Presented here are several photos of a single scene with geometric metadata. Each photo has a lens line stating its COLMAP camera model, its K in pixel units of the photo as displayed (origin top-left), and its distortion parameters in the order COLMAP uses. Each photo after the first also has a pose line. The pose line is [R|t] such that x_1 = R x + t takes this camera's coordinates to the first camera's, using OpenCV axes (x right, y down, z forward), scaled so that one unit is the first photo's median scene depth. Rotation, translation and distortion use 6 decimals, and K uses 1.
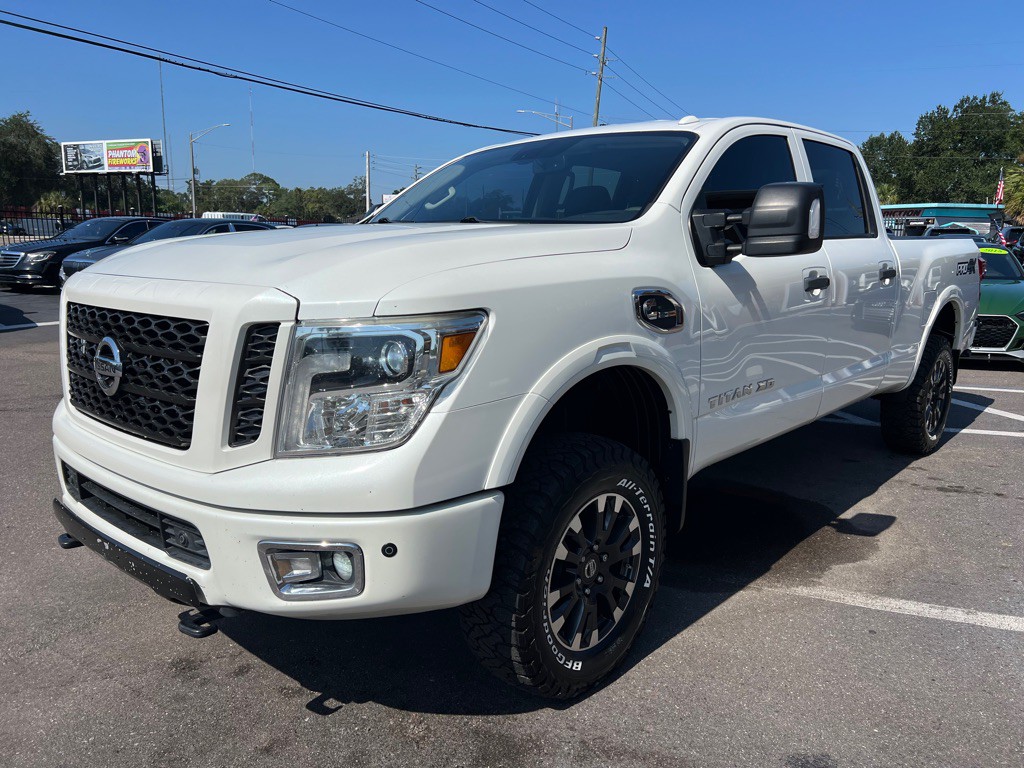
lens RADIAL K [[779.1, 0, 512.0], [0, 779.1, 384.0], [0, 0, 1]] dist [0.052594, -0.063063]
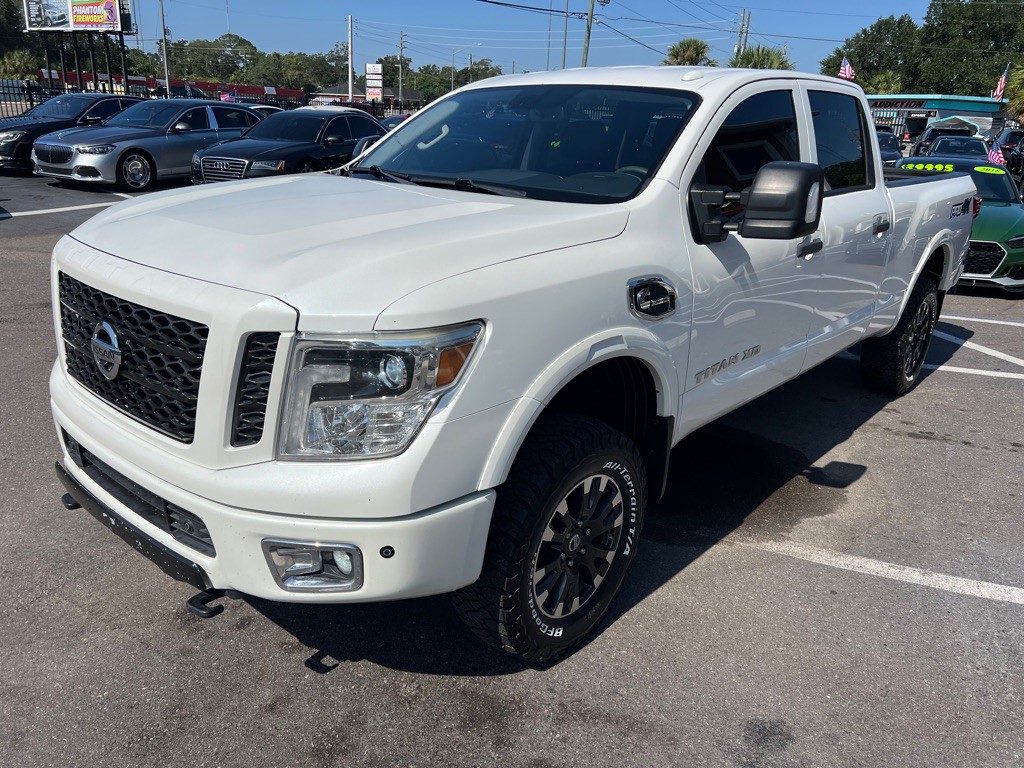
lens RADIAL K [[779.1, 0, 512.0], [0, 779.1, 384.0], [0, 0, 1]] dist [0.052594, -0.063063]
pose [[0.999418, 0.025897, 0.022189, -0.013231], [-0.028791, 0.989446, 0.142012, -0.126192], [-0.018277, -0.142569, 0.989616, -0.013515]]
